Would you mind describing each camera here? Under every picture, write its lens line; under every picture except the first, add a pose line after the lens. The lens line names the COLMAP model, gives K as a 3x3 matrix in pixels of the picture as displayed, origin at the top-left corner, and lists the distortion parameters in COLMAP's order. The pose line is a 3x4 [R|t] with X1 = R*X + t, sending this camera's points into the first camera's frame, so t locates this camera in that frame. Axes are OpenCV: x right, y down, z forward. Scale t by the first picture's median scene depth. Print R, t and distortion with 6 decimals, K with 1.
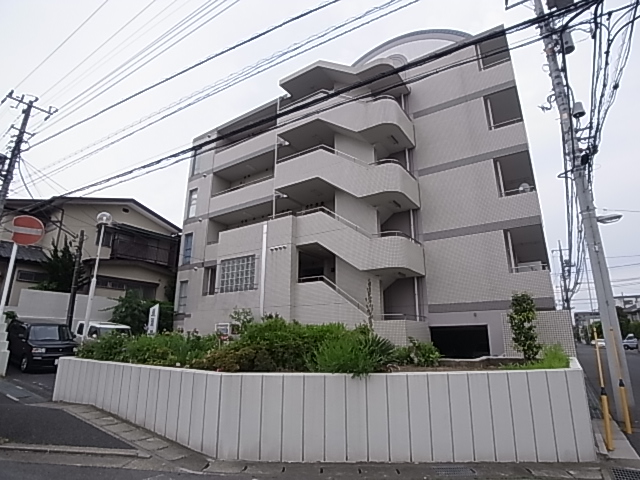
lens RADIAL K [[358.2, 0, 320.0], [0, 358.2, 240.0], [0, 0, 1]] dist [-0.071999, 0.020110]
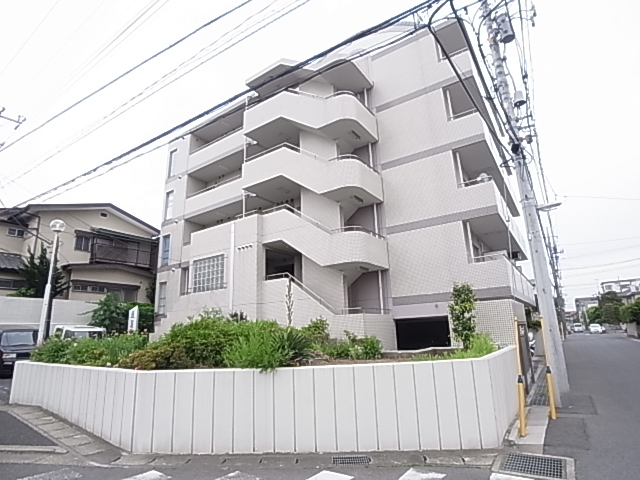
lens RADIAL K [[358.2, 0, 320.0], [0, 358.2, 240.0], [0, 0, 1]] dist [-0.071999, 0.020110]
pose [[0.999258, -0.038316, -0.003944, 0.104834], [0.038365, 0.999175, 0.013318, -0.002274], [0.003431, -0.013460, 0.999904, -0.011472]]
